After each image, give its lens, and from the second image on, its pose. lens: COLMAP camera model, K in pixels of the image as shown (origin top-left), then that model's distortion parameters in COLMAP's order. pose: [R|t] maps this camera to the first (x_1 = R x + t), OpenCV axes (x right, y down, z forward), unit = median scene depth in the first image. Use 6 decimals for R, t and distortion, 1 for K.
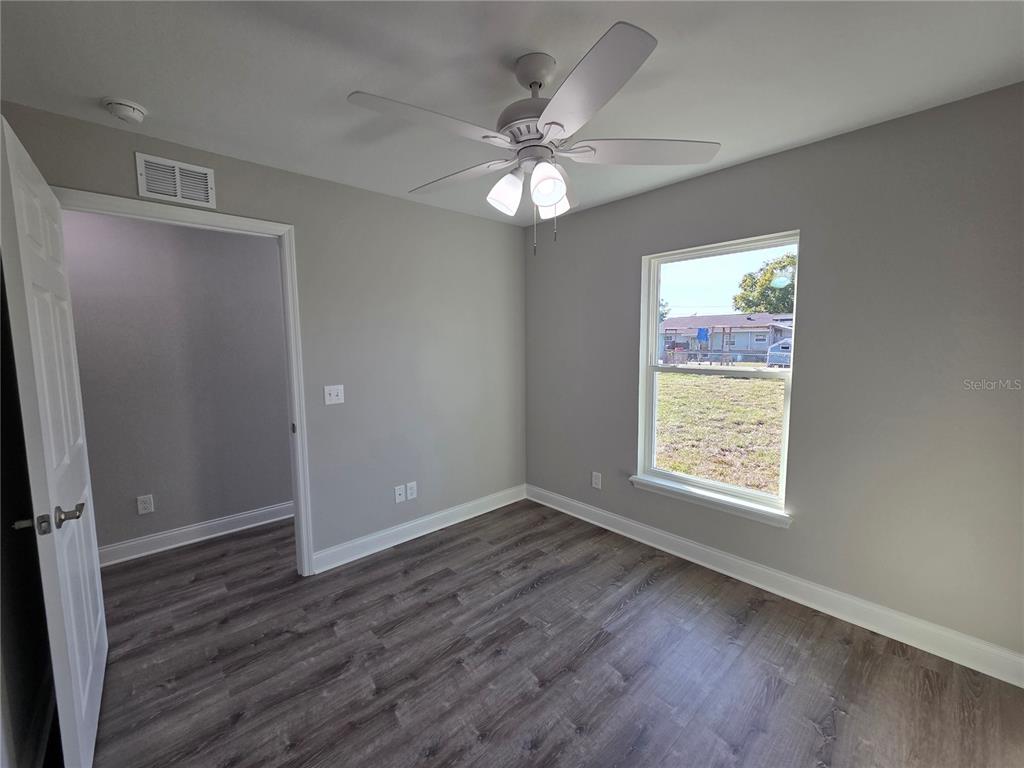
lens RADIAL K [[418.5, 0, 510.2], [0, 418.5, 379.3], [0, 0, 1]] dist [0.000829, -0.000184]
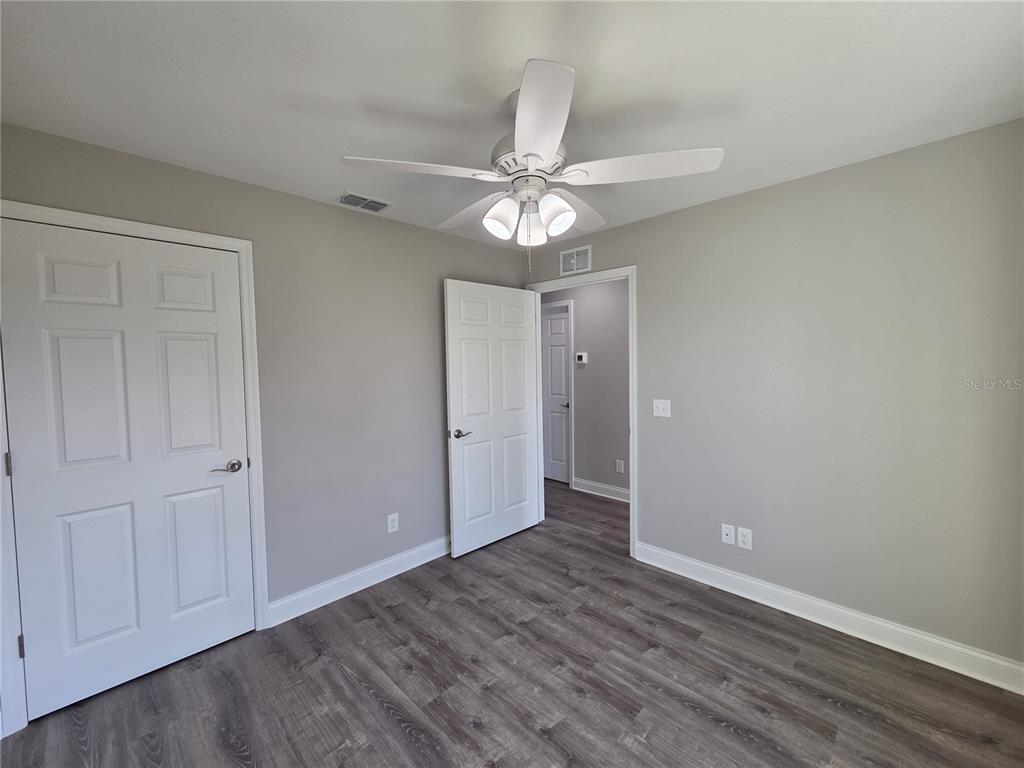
lens RADIAL K [[418.4, 0, 509.0], [0, 418.4, 379.5], [0, 0, 1]] dist [0.001215, -0.000124]
pose [[0.054395, 0.056018, -0.996947, 0.755327], [-0.077519, 0.995649, 0.051716, -0.075375], [0.995506, 0.074469, 0.058501, 0.635607]]
